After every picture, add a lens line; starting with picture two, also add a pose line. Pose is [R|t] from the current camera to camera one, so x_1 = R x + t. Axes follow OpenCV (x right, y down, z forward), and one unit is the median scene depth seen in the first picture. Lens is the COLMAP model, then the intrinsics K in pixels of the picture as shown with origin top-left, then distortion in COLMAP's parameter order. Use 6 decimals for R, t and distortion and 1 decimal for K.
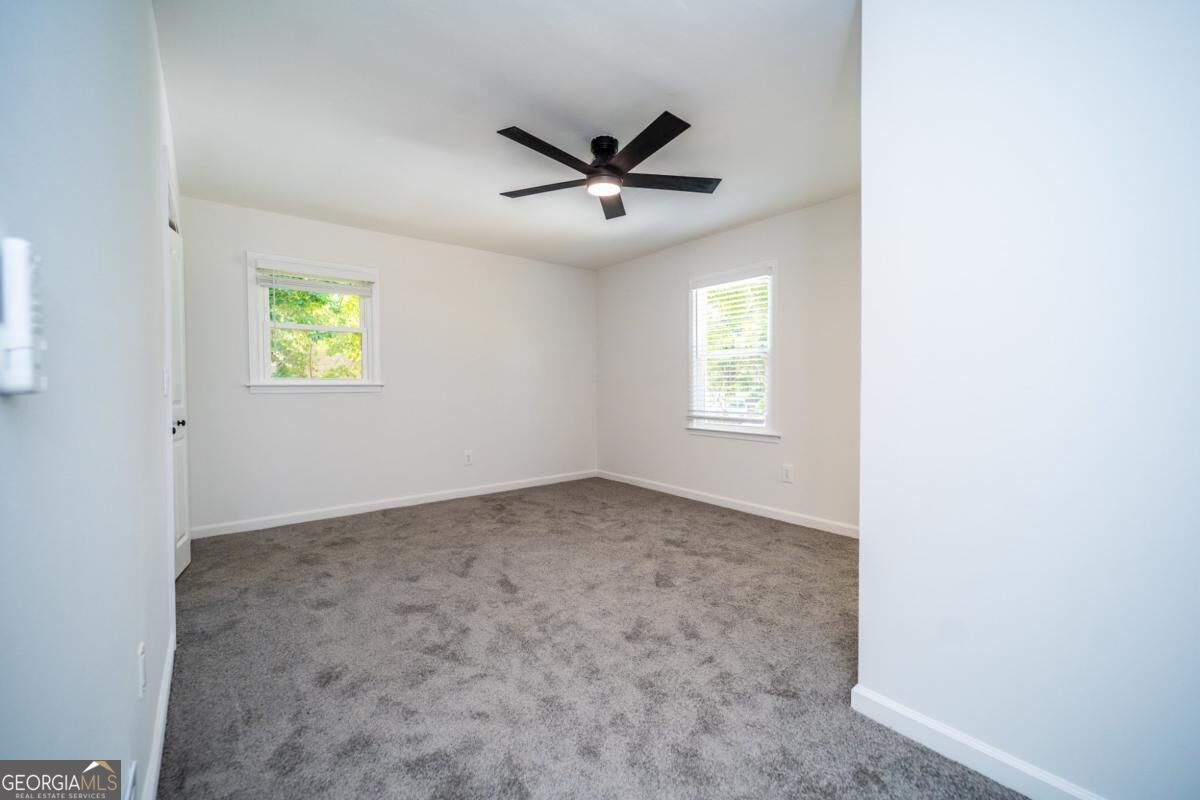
lens RADIAL K [[481.7, 0, 600.5], [0, 481.7, 397.8], [0, 0, 1]] dist [0.001955, -0.000523]
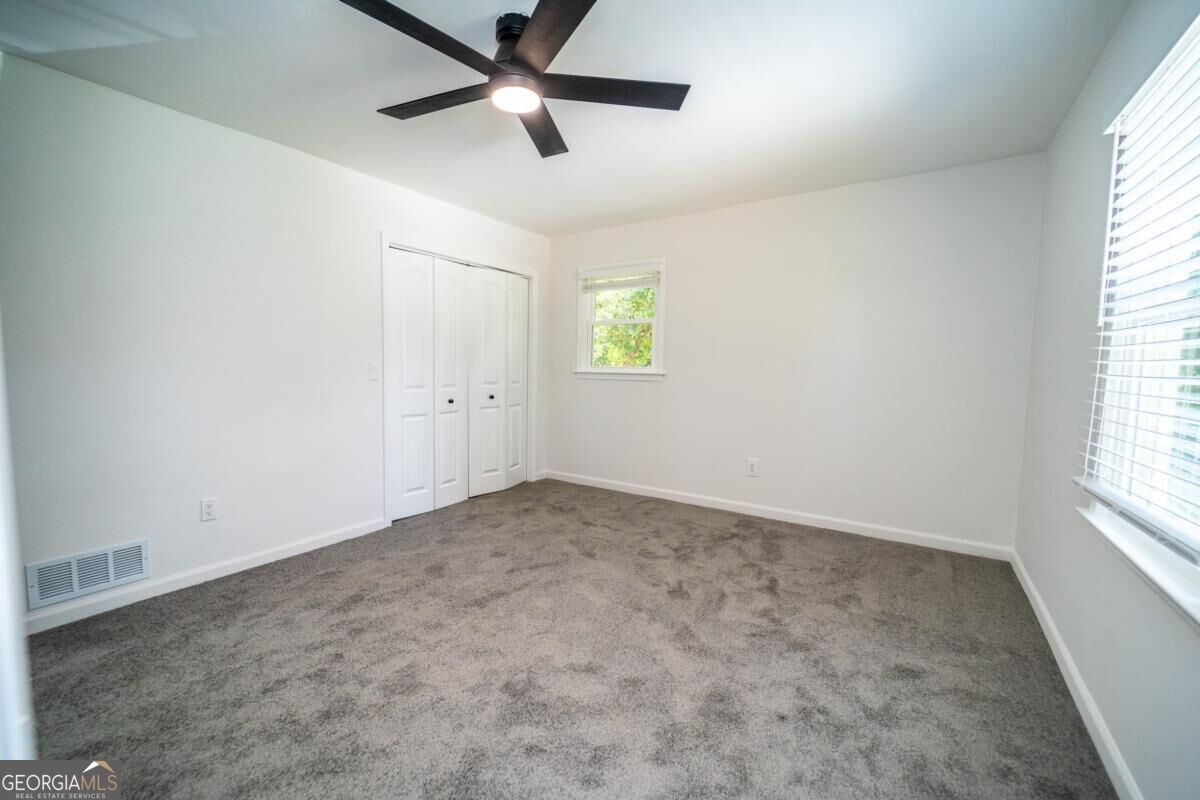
lens RADIAL K [[481.7, 0, 600.5], [0, 481.7, 397.8], [0, 0, 1]] dist [0.001955, -0.000523]
pose [[0.306276, 0.073034, -0.949137, 0.568479], [-0.038668, 0.997184, 0.064254, -0.046259], [0.951157, 0.017022, 0.308238, 0.723555]]
